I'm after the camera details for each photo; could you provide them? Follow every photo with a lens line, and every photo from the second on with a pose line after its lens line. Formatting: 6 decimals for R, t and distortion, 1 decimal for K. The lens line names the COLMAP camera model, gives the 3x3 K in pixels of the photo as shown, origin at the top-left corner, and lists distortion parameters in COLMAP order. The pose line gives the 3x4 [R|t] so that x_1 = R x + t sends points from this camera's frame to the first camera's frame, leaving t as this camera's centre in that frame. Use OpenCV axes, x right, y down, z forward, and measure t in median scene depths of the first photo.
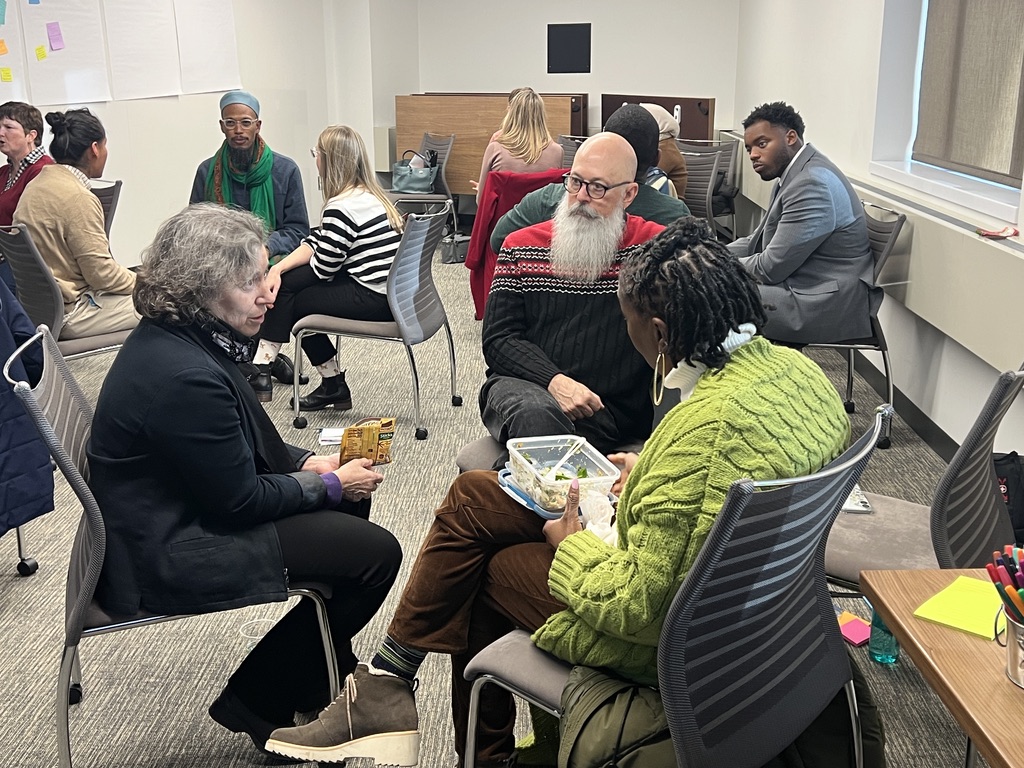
lens RADIAL K [[1190.5, 0, 512.0], [0, 1190.5, 384.0], [0, 0, 1]] dist [0.145272, -0.333582]
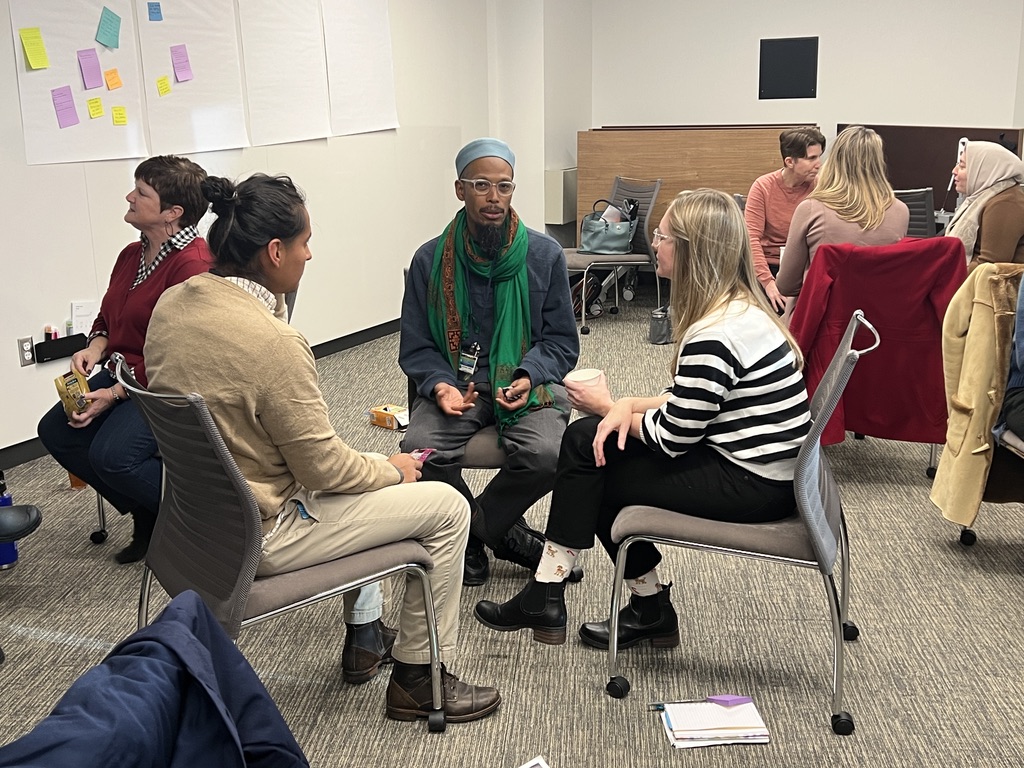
lens RADIAL K [[1206.5, 0, 512.0], [0, 1206.5, 384.0], [0, 0, 1]] dist [0.120884, -0.341483]
pose [[0.998556, -0.003291, -0.053618, -0.173059], [0.002009, 0.999711, -0.023939, -0.091744], [0.053681, 0.023797, 0.998275, 0.339664]]
